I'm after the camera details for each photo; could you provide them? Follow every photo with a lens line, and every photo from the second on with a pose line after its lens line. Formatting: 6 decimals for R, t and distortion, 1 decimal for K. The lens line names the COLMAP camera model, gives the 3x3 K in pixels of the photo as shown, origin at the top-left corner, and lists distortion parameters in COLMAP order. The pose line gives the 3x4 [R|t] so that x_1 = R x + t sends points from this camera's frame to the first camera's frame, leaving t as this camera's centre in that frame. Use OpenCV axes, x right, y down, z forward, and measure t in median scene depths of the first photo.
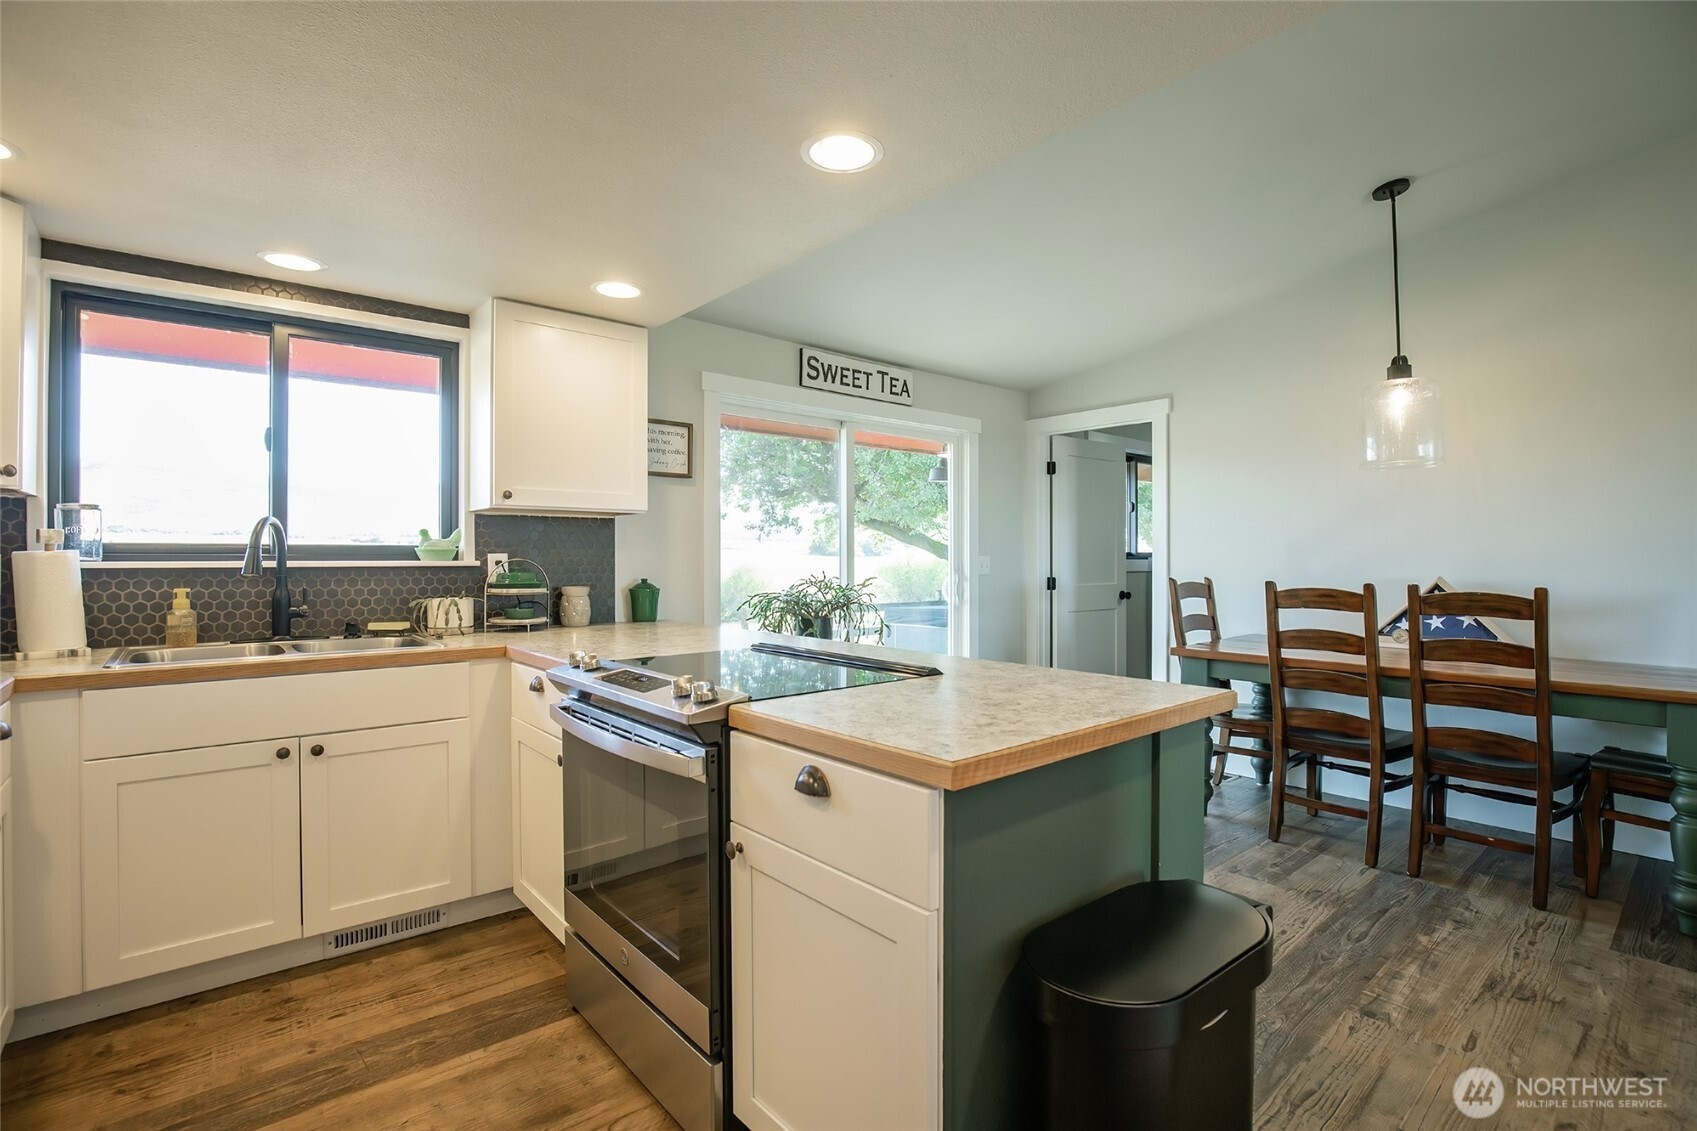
lens RADIAL K [[786.8, 0, 841.8], [0, 786.8, 562.2], [0, 0, 1]] dist [-0.033143, 0.005492]
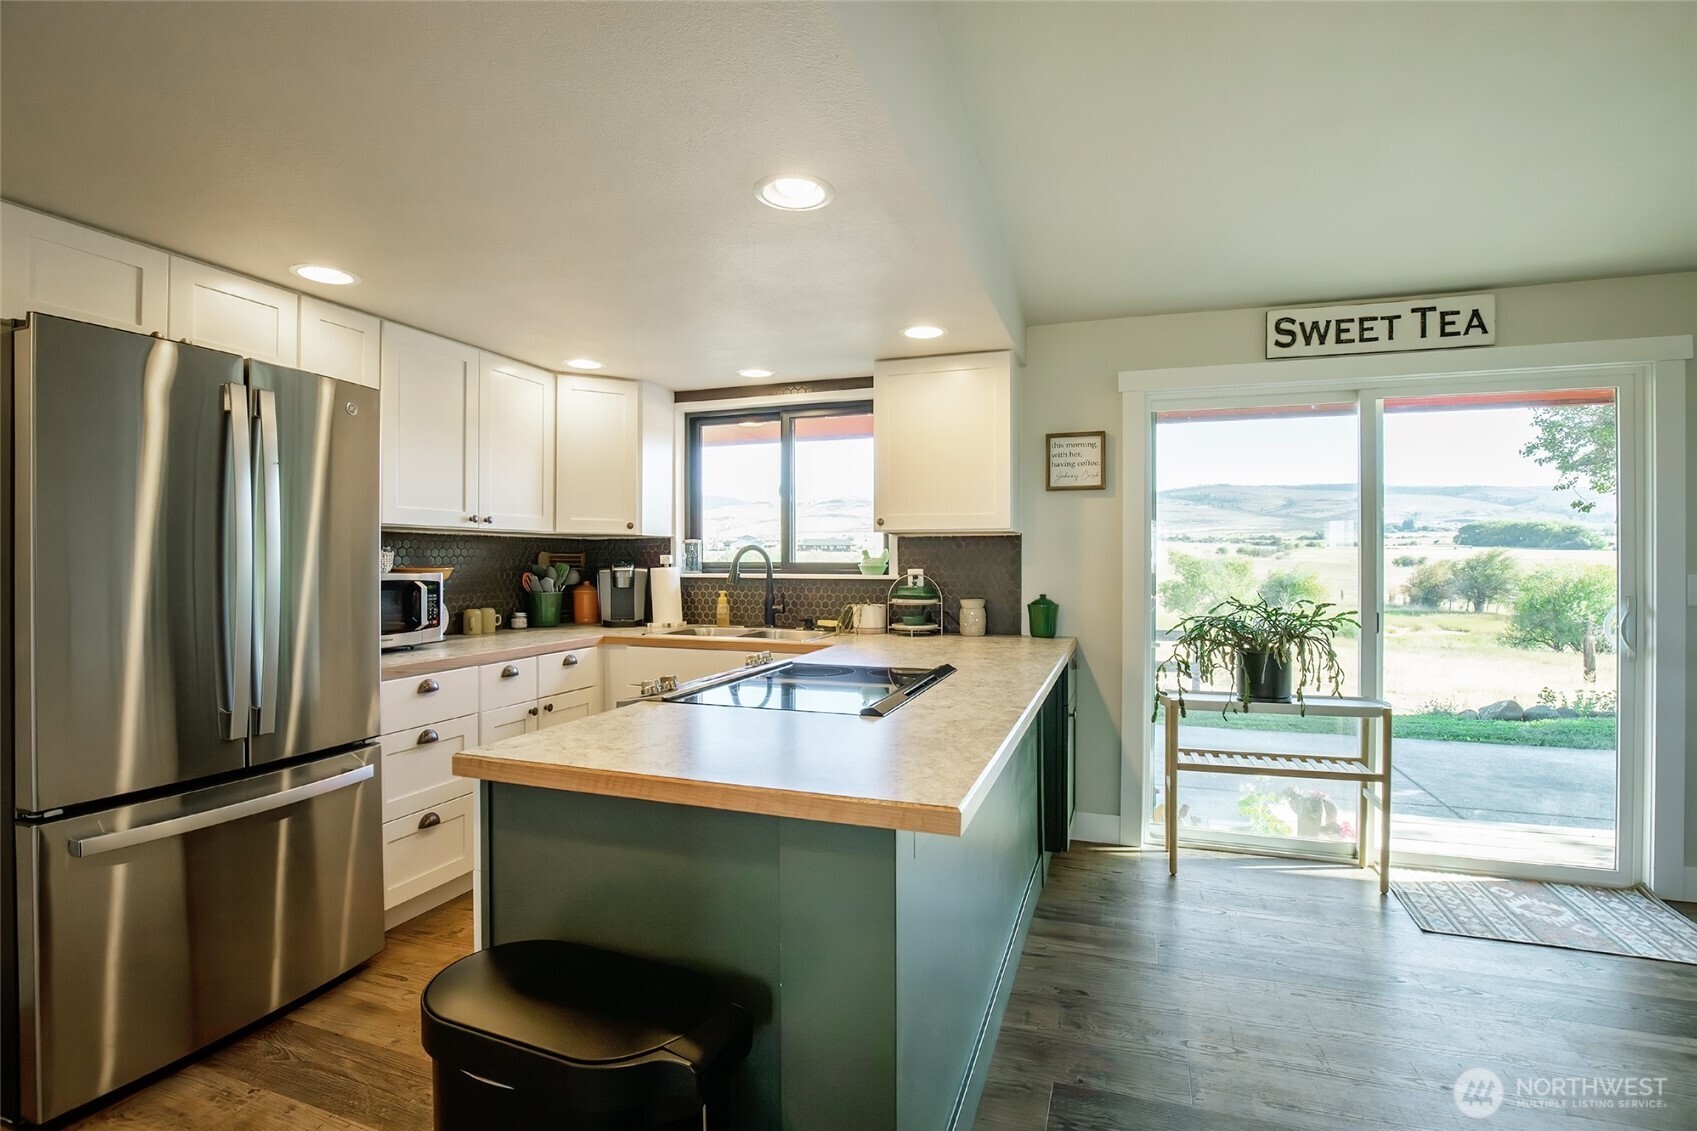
lens RADIAL K [[786.8, 0, 872.2], [0, 786.8, 560.6], [0, 0, 1]] dist [-0.033143, 0.005492]
pose [[0.515015, -0.000304, -0.857181, 0.541470], [-0.005951, 0.999975, -0.003930, -0.018410], [0.857161, 0.007125, 0.515000, 0.322555]]
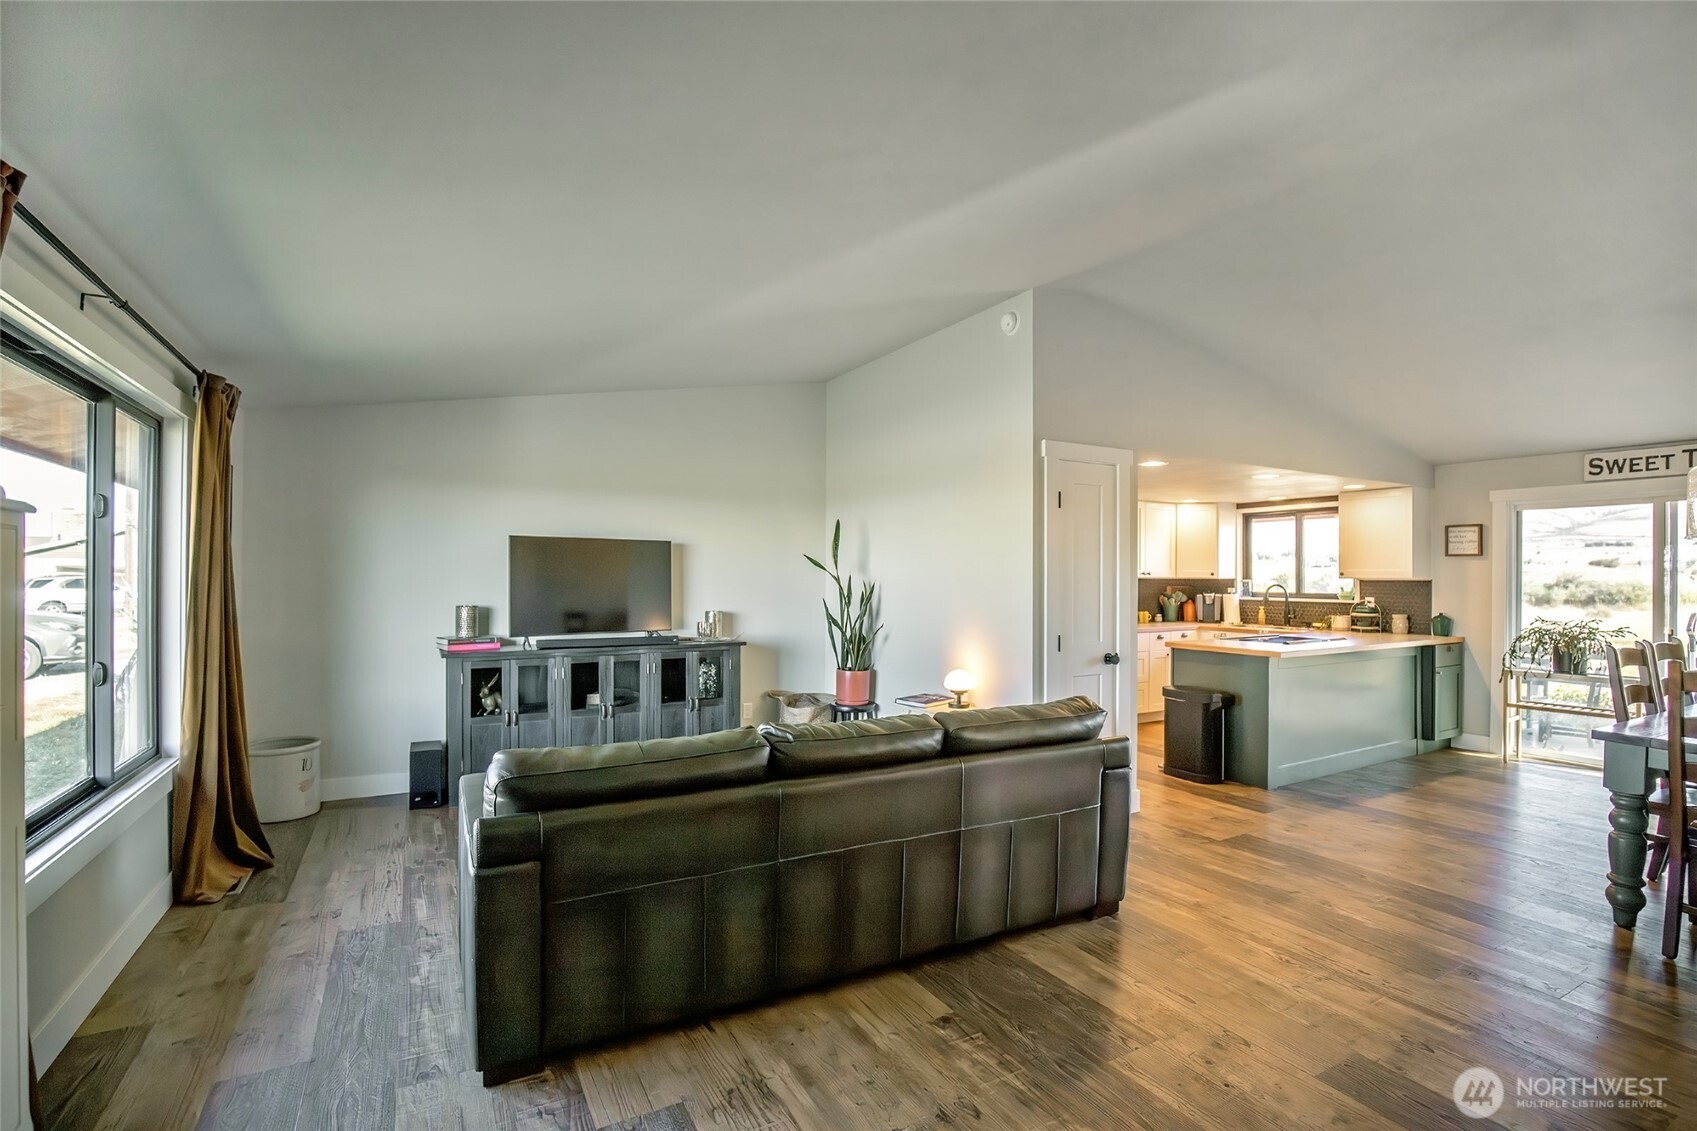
lens RADIAL K [[786.8, 0, 857.9], [0, 786.8, 570.7], [0, 0, 1]] dist [-0.033143, 0.005492]
pose [[-0.193193, -0.008835, -0.981121, 1.973014], [-0.011217, 0.999914, -0.006795, -0.055347], [0.981097, 0.009692, -0.193276, -0.001297]]
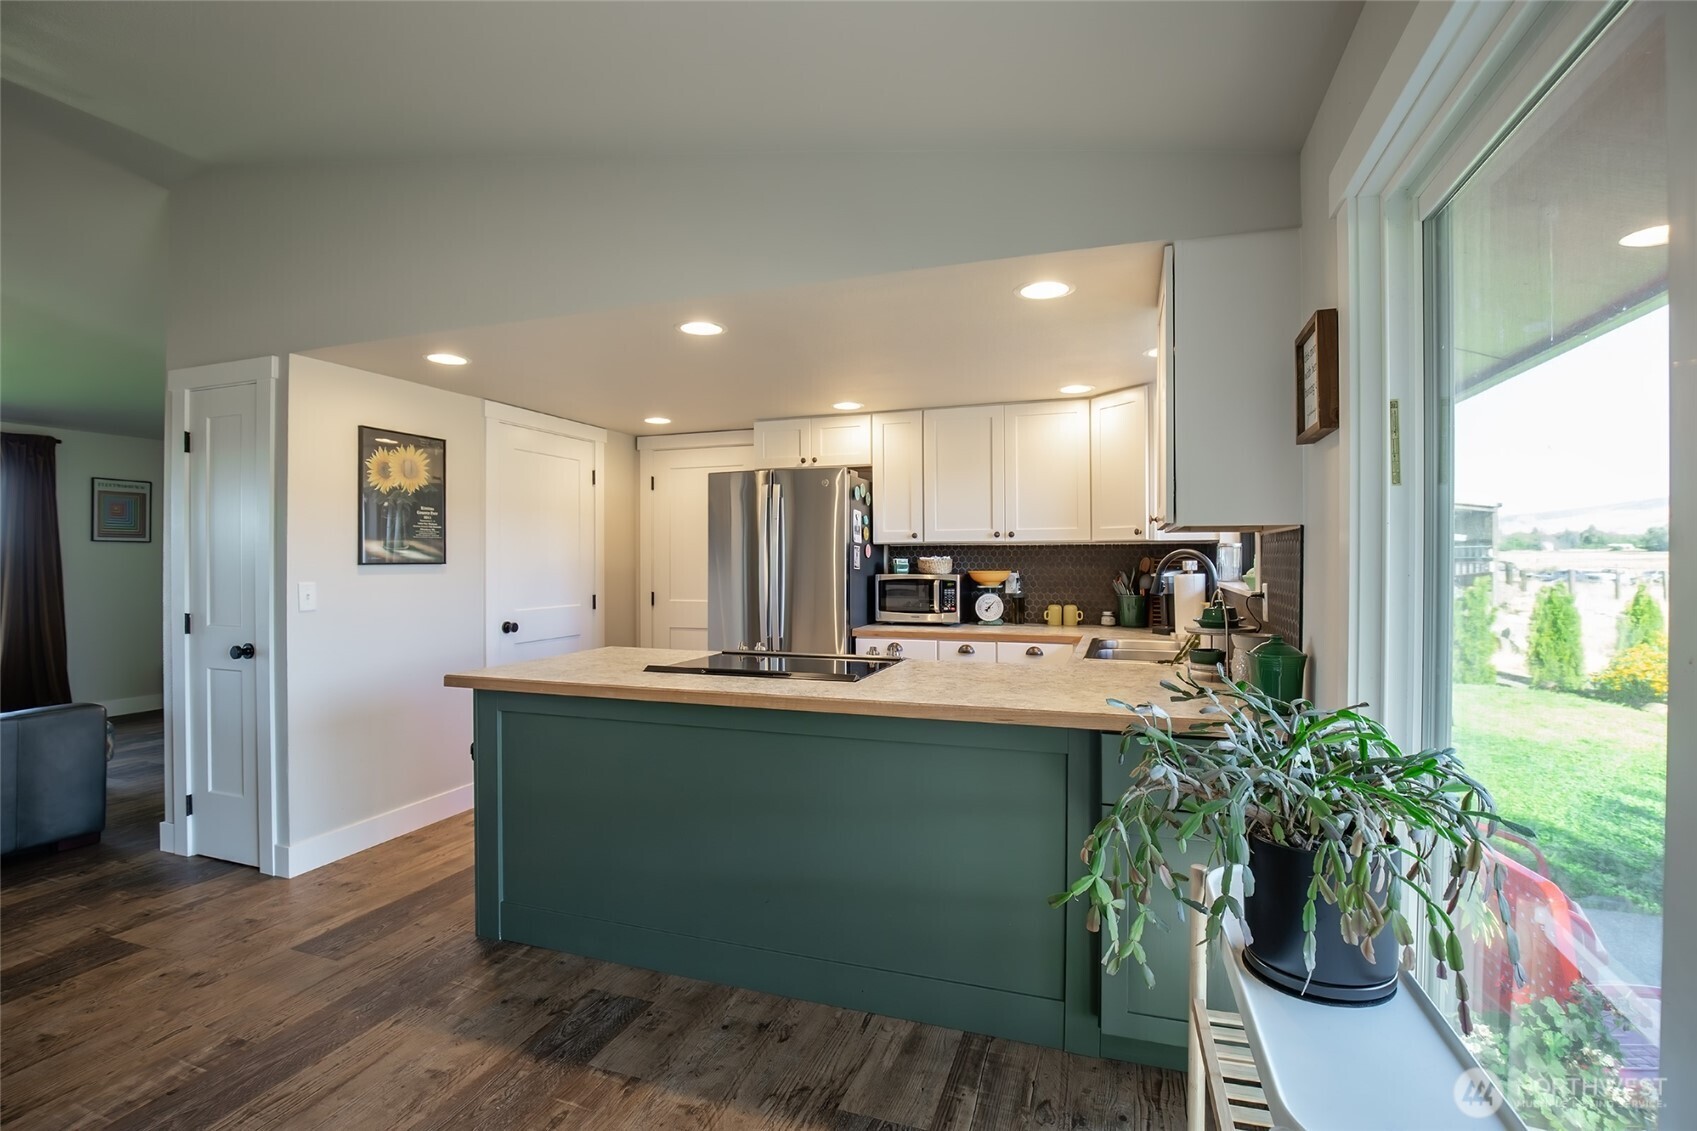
lens RADIAL K [[786.8, 0, 839.2], [0, 786.8, 566.5], [0, 0, 1]] dist [-0.033143, 0.005492]
pose [[-0.867970, 0.003764, -0.496602, 0.316130], [-0.003789, 0.999892, 0.014201, -0.036554], [0.496602, 0.014208, -0.867862, 1.435138]]
